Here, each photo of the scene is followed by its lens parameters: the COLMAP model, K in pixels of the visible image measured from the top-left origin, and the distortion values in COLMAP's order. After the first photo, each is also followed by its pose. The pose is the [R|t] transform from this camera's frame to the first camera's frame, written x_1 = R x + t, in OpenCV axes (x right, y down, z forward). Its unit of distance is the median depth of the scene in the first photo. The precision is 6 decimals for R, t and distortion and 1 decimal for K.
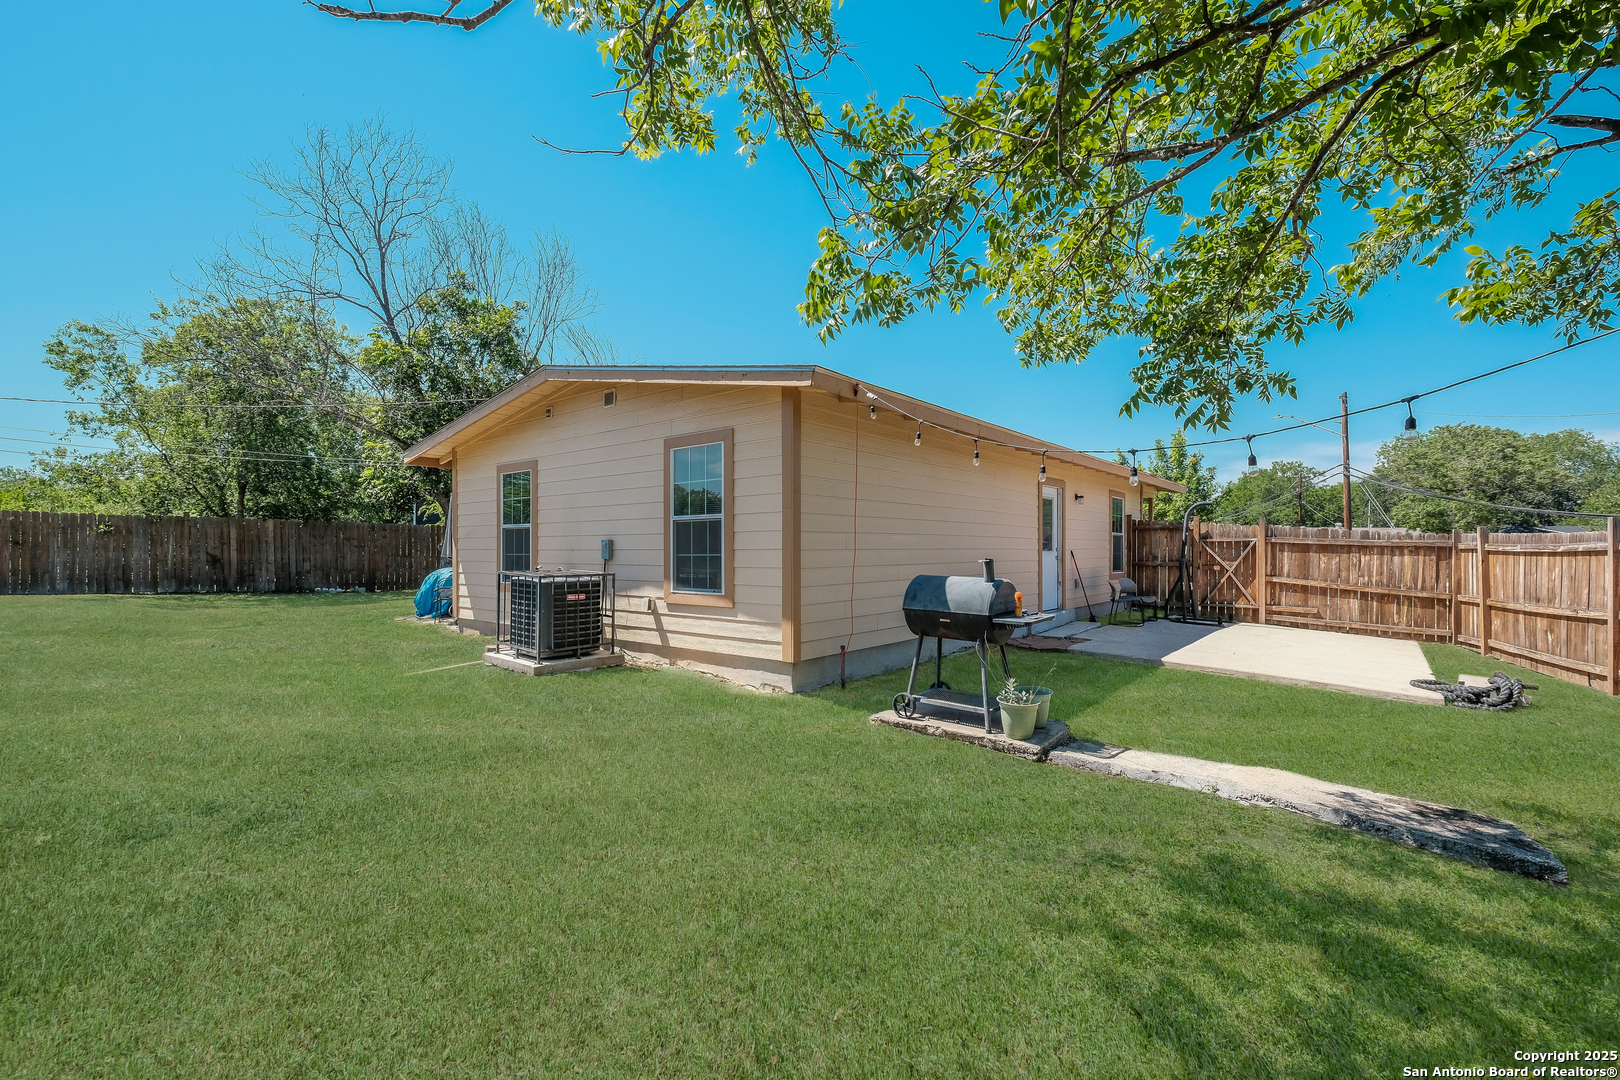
lens RADIAL K [[697.7, 0, 813.4], [0, 697.7, 543.1], [0, 0, 1]] dist [-0.001224, -0.000289]
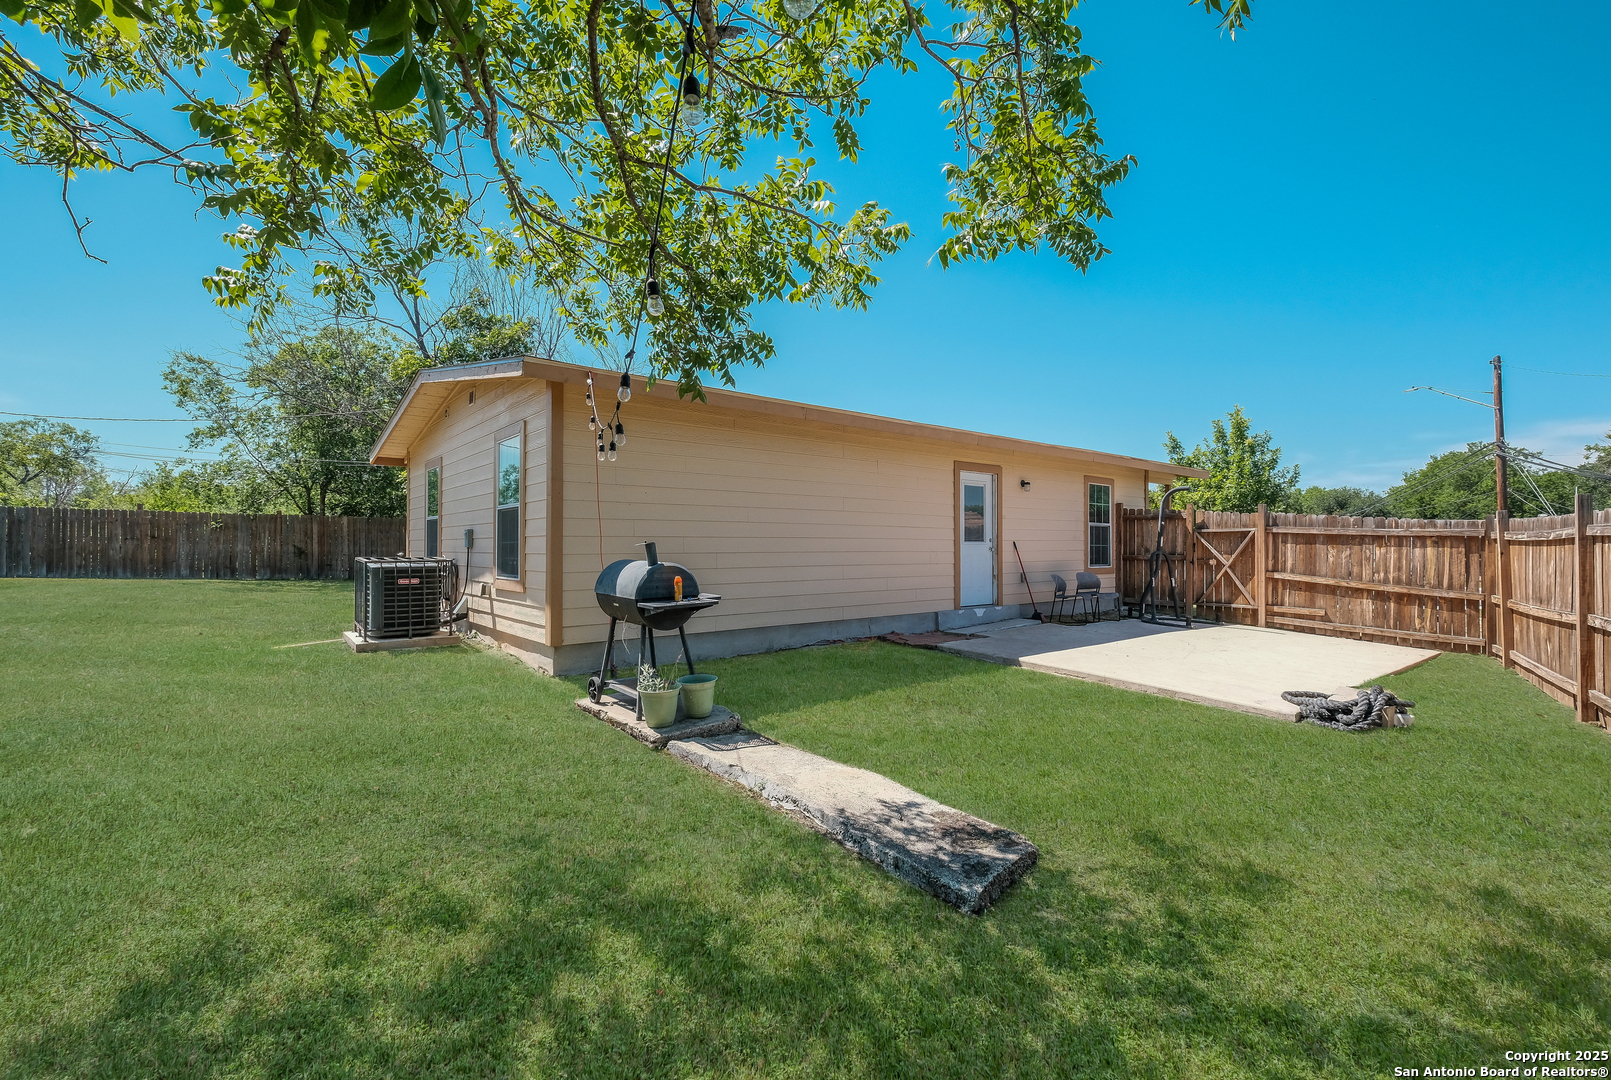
lens RADIAL K [[702.7, 0, 805.5], [0, 702.7, 540.0], [0, 0, 1]] dist [-0.003568, -0.000501]
pose [[0.979498, -0.000792, -0.201451, 0.284372], [0.000736, 1.000000, -0.000351, 0.008479], [0.201452, 0.000196, 0.979498, 0.034050]]
